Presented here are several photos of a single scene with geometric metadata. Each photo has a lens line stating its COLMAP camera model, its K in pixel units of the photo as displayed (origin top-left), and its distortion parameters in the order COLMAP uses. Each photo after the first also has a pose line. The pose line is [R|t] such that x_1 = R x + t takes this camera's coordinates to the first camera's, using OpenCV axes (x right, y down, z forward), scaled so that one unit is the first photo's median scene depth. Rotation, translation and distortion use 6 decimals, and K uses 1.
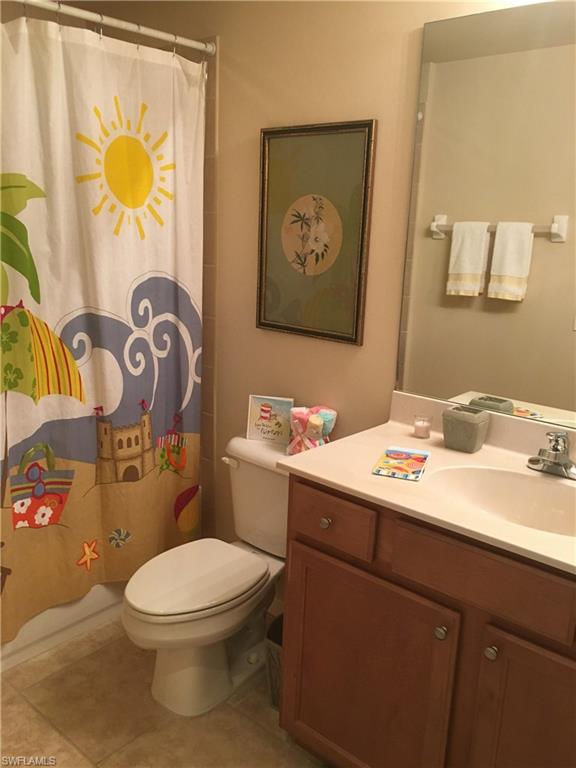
lens RADIAL K [[655.5, 0, 287.8], [0, 655.5, 385.1], [0, 0, 1]] dist [0.045878, -0.001153]
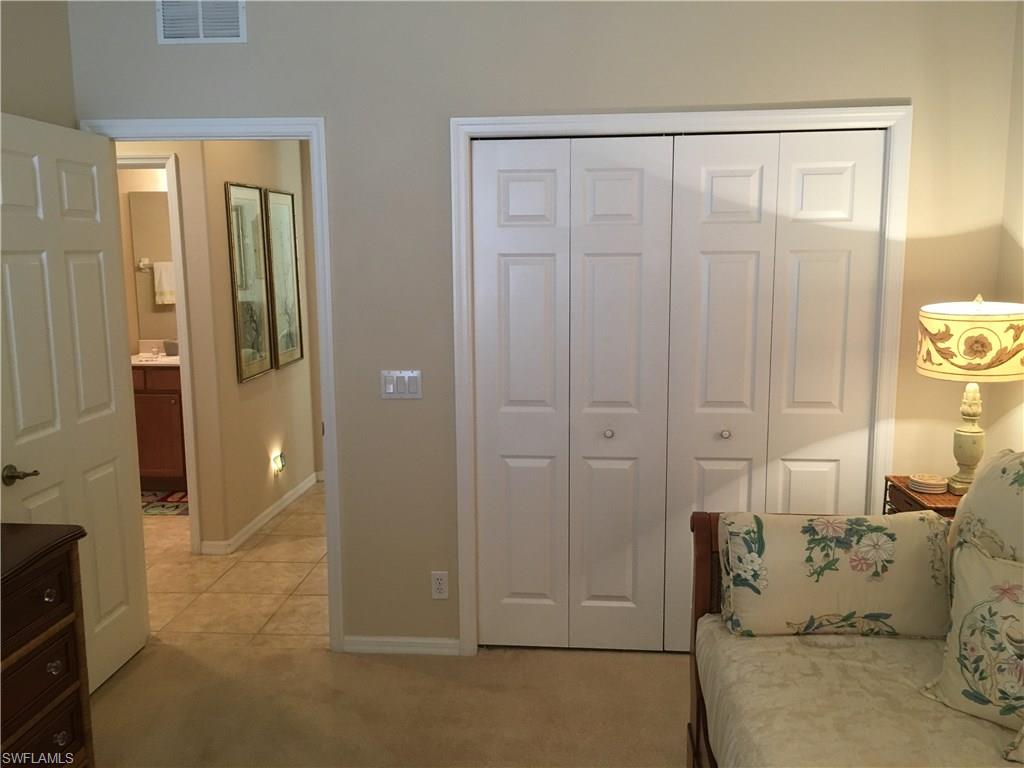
lens RADIAL K [[874.0, 0, 512.0], [0, 874.0, 383.3], [0, 0, 1]] dist [0.045878, -0.001153]
pose [[0.812059, -0.125059, 0.570018, -0.325203], [0.176164, 0.983733, -0.035141, 0.296438], [-0.556351, 0.128953, 0.820881, -1.312206]]
